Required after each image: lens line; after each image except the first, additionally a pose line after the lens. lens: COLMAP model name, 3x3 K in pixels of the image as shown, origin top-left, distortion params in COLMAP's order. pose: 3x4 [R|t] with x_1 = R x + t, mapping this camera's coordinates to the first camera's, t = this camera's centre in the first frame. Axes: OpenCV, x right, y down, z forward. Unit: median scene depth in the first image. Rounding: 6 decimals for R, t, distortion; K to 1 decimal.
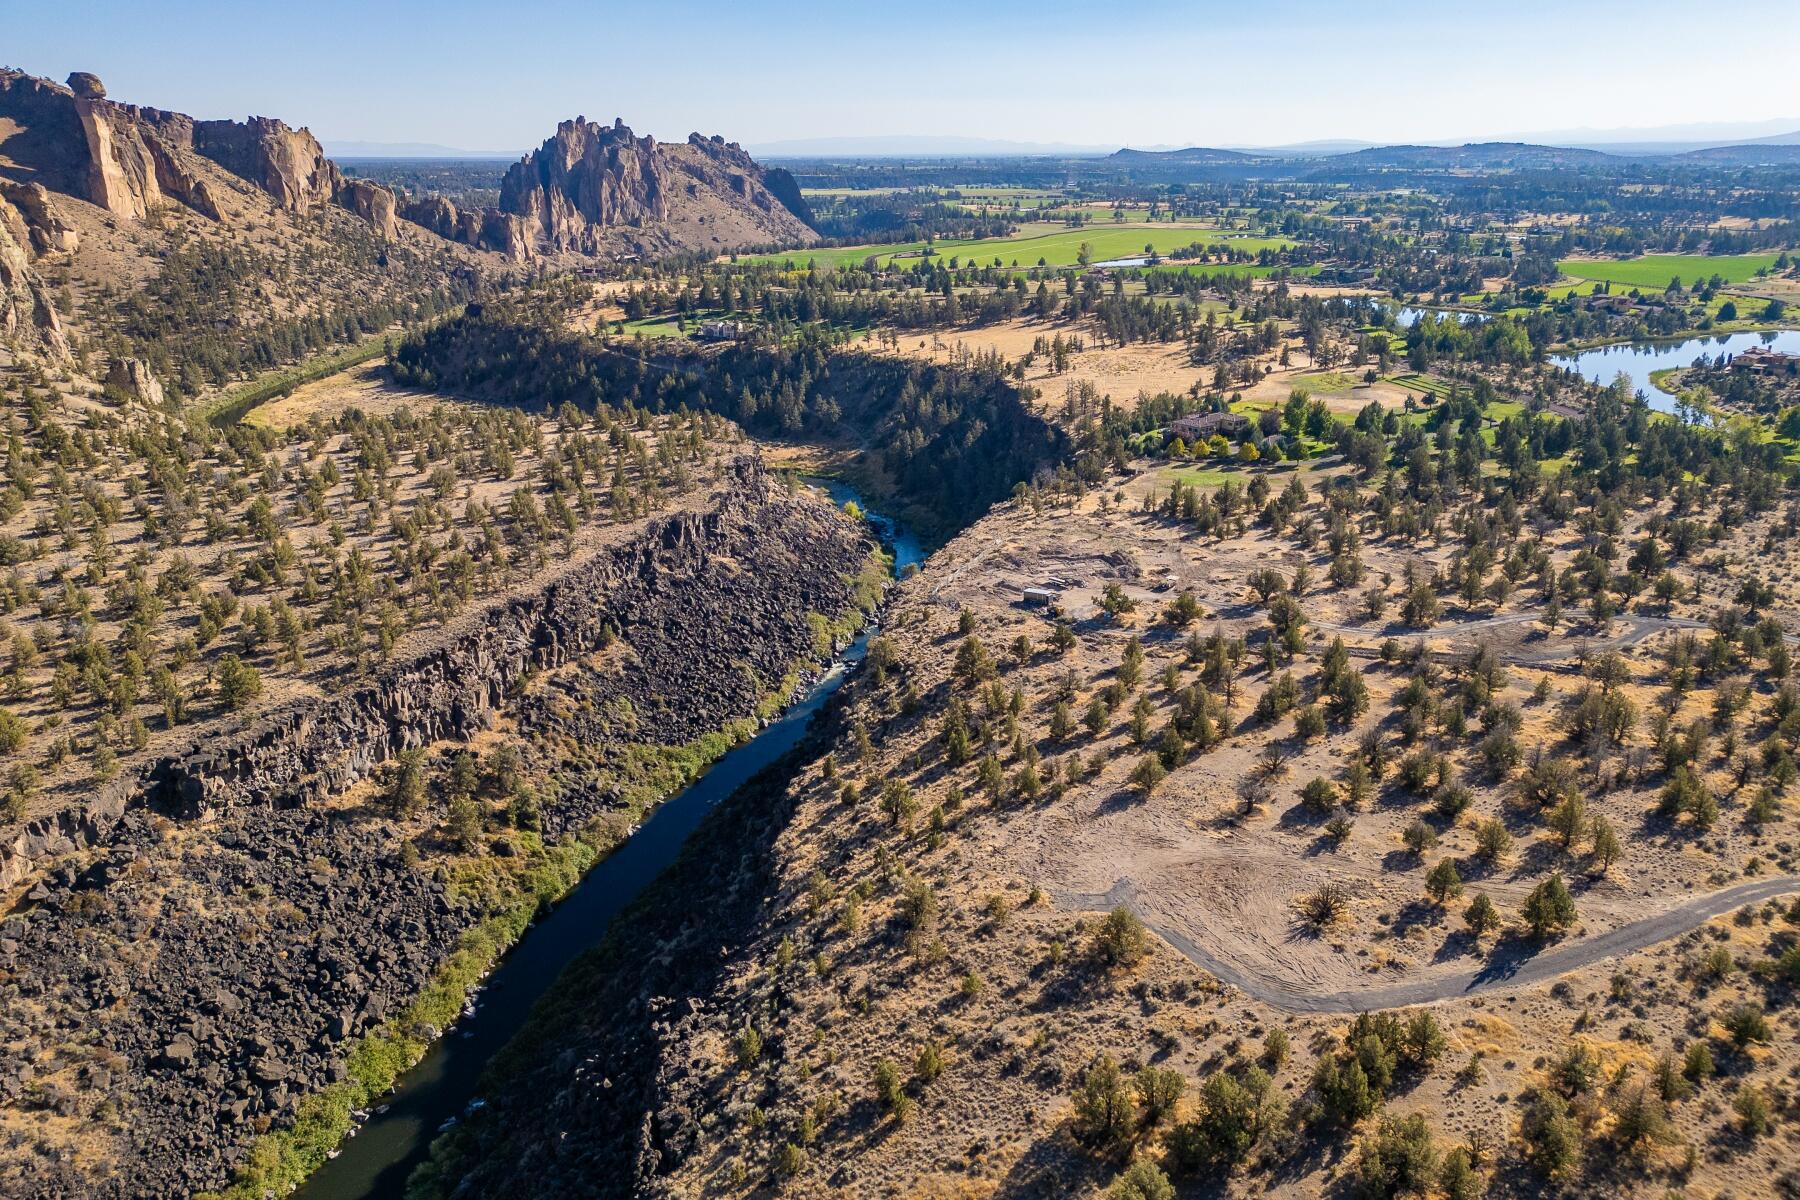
lens RADIAL K [[1235.1, 0, 904.1], [0, 1235.1, 607.4], [0, 0, 1]] dist [0.074594, -0.075317]
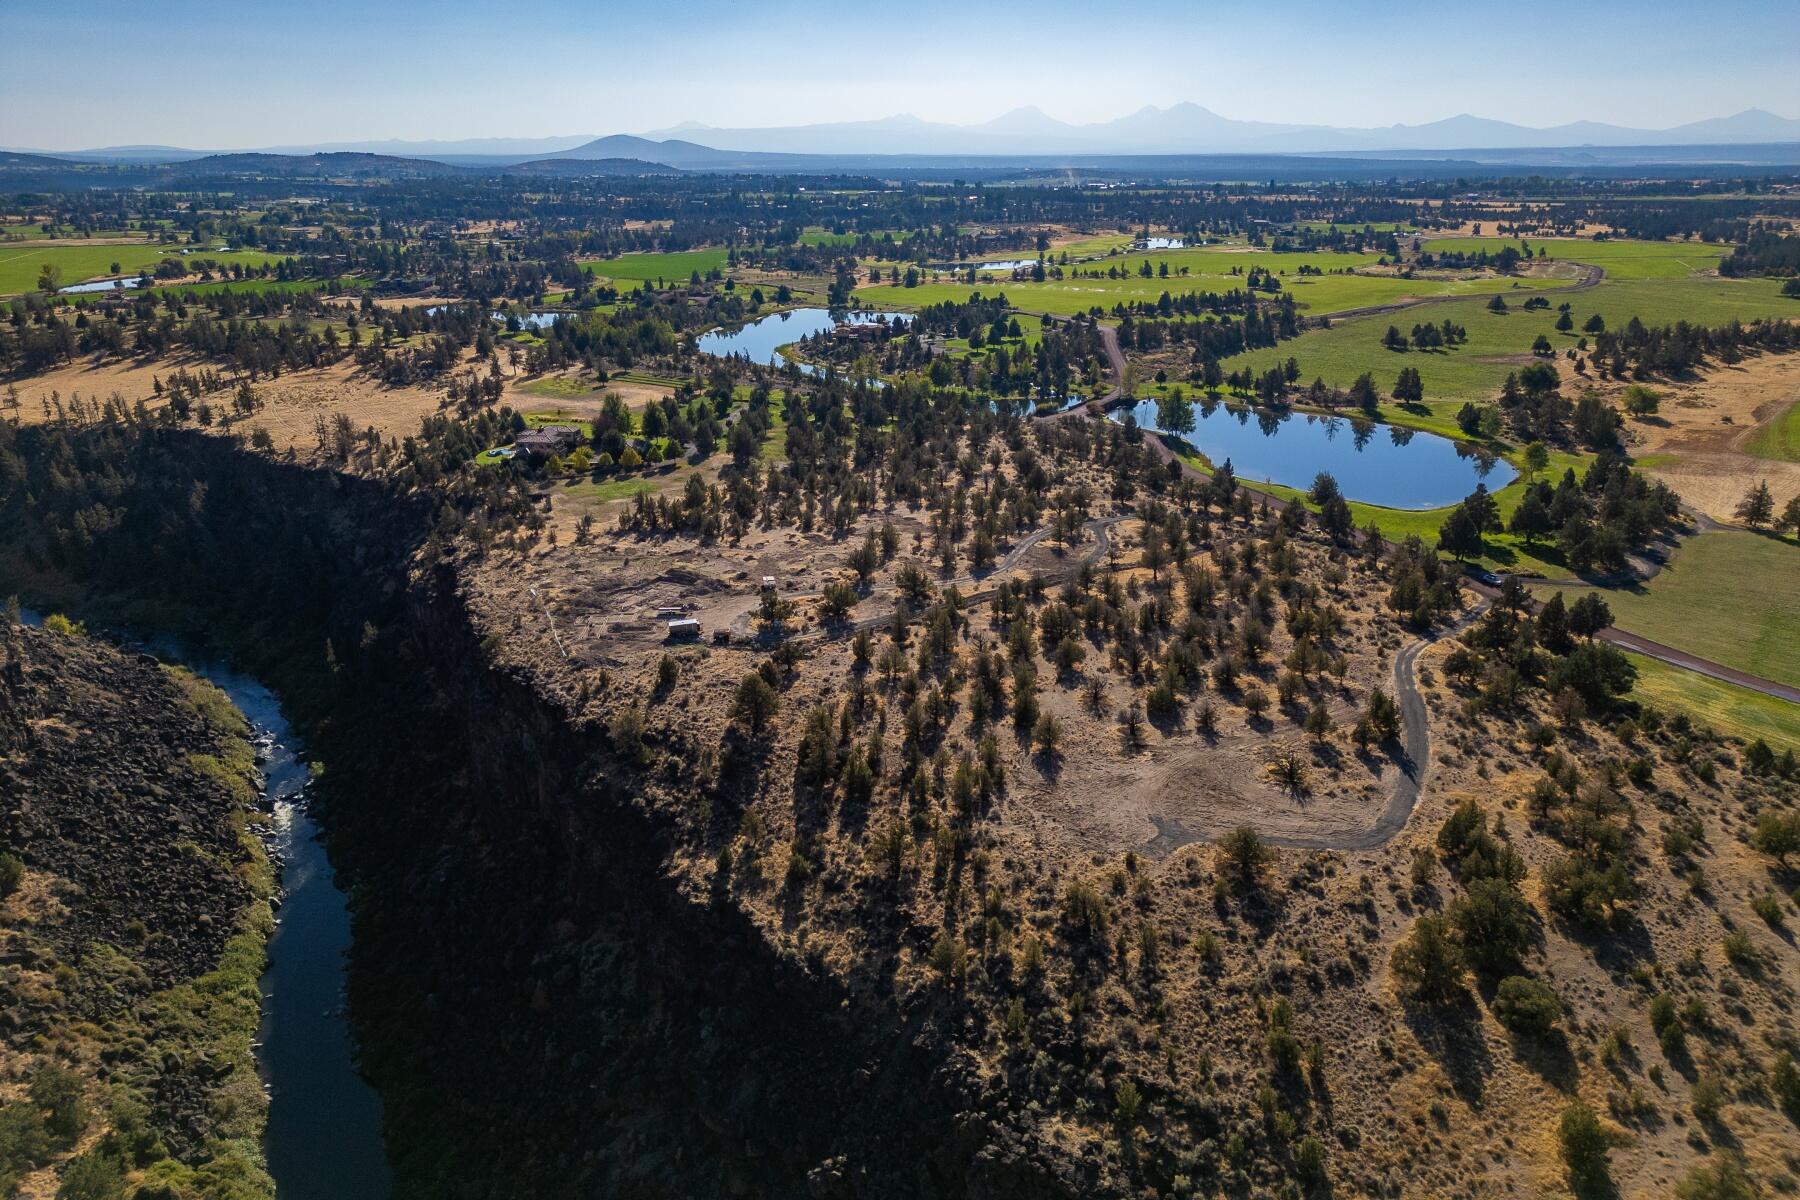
lens RADIAL K [[1235.1, 0, 904.1], [0, 1235.1, 607.4], [0, 0, 1]] dist [0.074594, -0.075317]
pose [[0.688128, -0.242673, 0.683805, -0.775701], [0.247711, 0.964364, 0.092962, -0.131057], [-0.681996, 0.105417, 0.723719, 0.391844]]
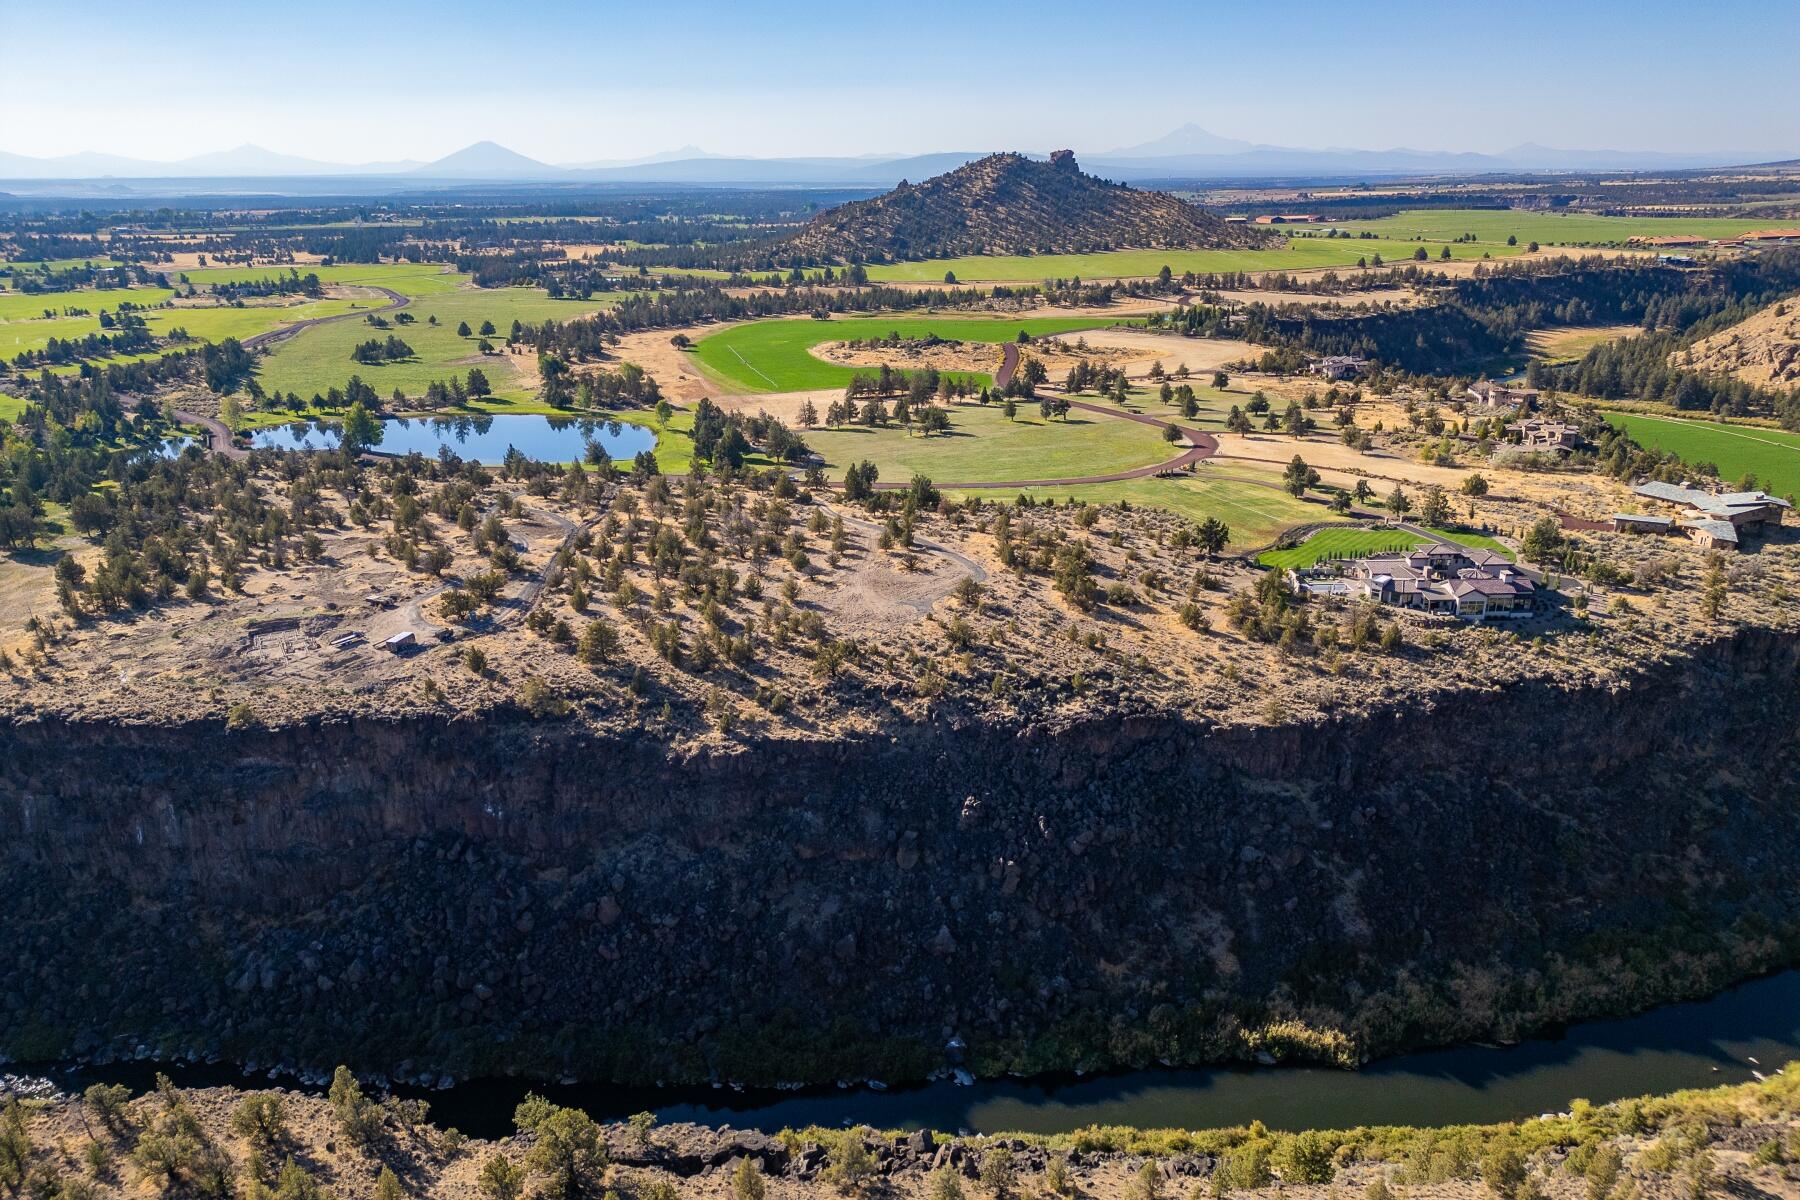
lens RADIAL K [[1235.1, 0, 904.1], [0, 1235.1, 607.4], [0, 0, 1]] dist [0.074594, -0.075317]
pose [[-0.232394, -0.310559, 0.921708, -1.667692], [0.346742, 0.858933, 0.376833, -0.501752], [-0.908715, 0.407169, -0.091927, 1.337899]]
